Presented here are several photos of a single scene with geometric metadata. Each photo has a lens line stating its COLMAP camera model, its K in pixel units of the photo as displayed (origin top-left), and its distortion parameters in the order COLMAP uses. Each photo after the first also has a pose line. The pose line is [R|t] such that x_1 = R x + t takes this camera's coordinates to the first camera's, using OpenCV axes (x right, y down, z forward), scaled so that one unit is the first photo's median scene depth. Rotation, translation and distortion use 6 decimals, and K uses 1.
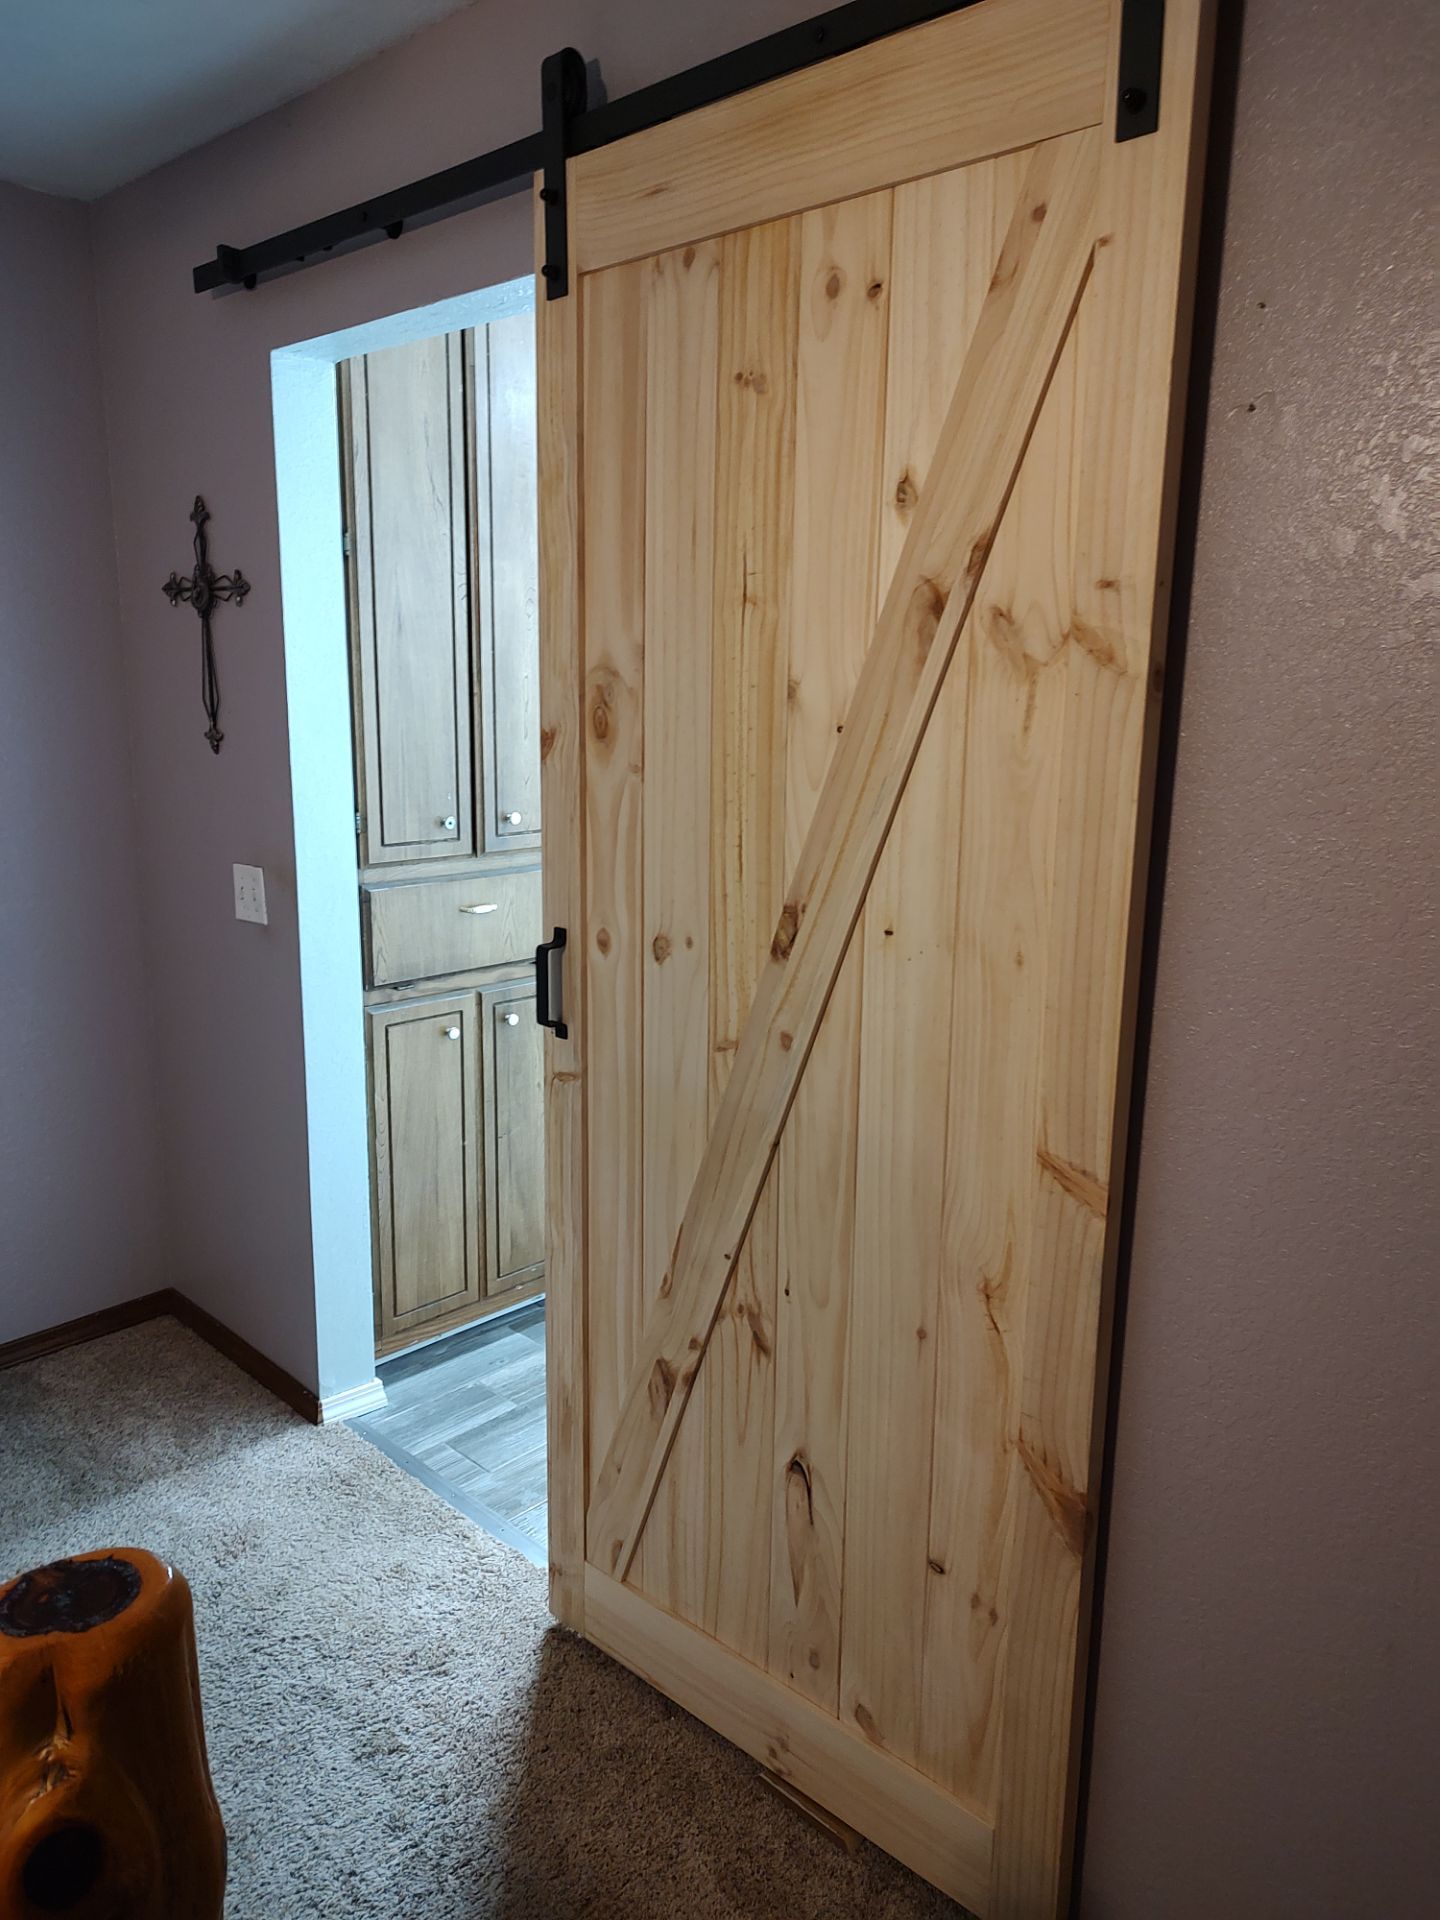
lens RADIAL K [[1369.3, 0, 707.4], [0, 1369.3, 956.2], [0, 0, 1]] dist [0.013900, -0.016070]
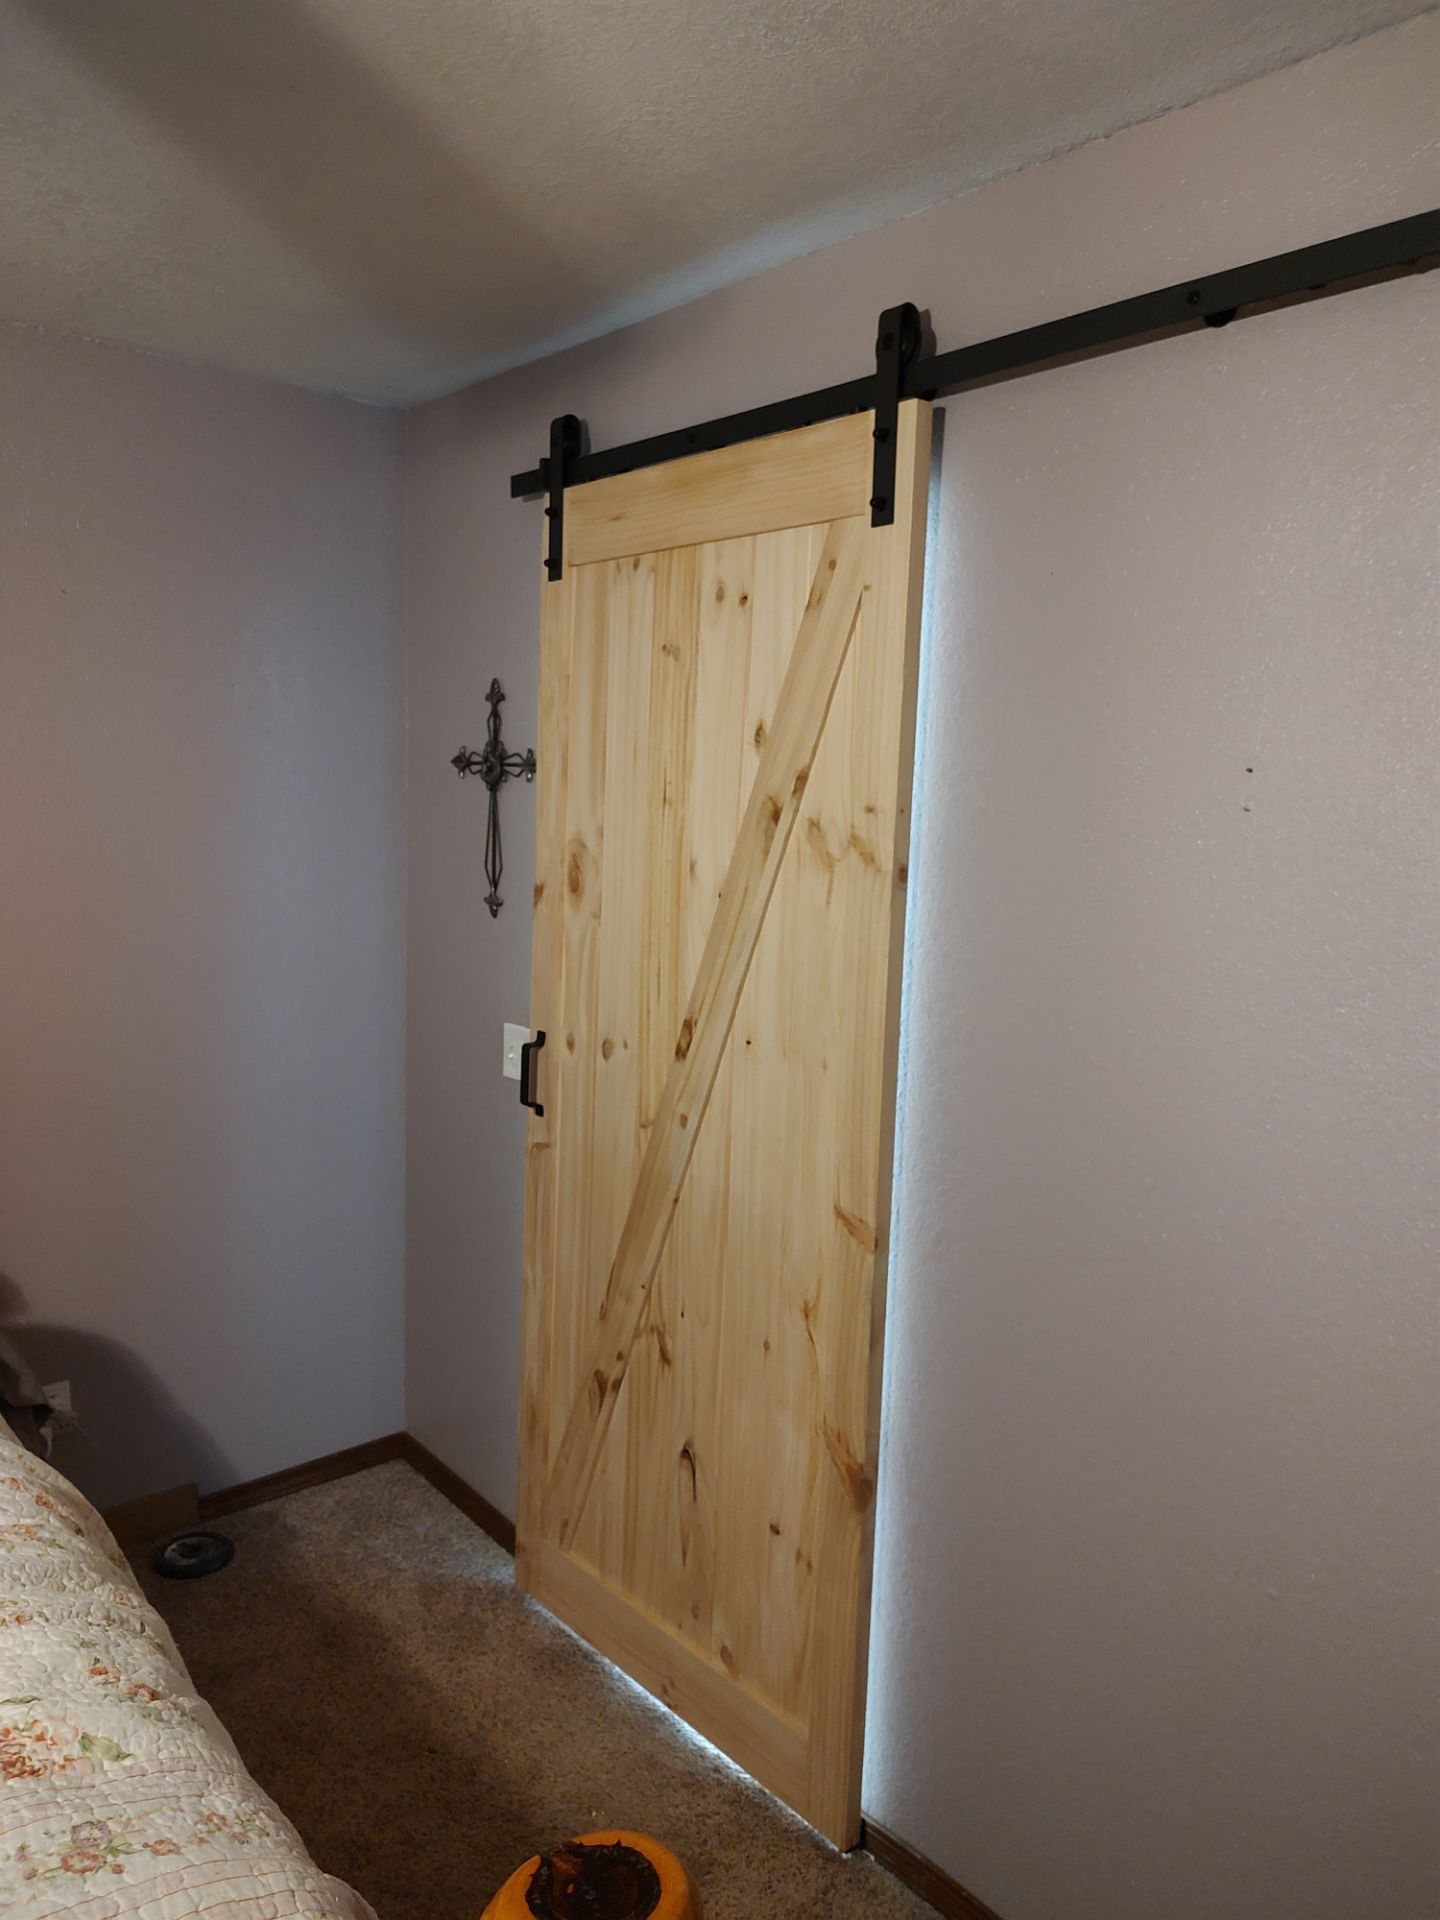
lens RADIAL K [[1369.3, 0, 720.7], [0, 1369.3, 952.1], [0, 0, 1]] dist [0.013900, -0.016070]
pose [[0.995117, 0.039330, -0.090524, 0.220422], [-0.047472, 0.994844, -0.089624, 0.016281], [0.086533, 0.093484, 0.991853, -0.370233]]
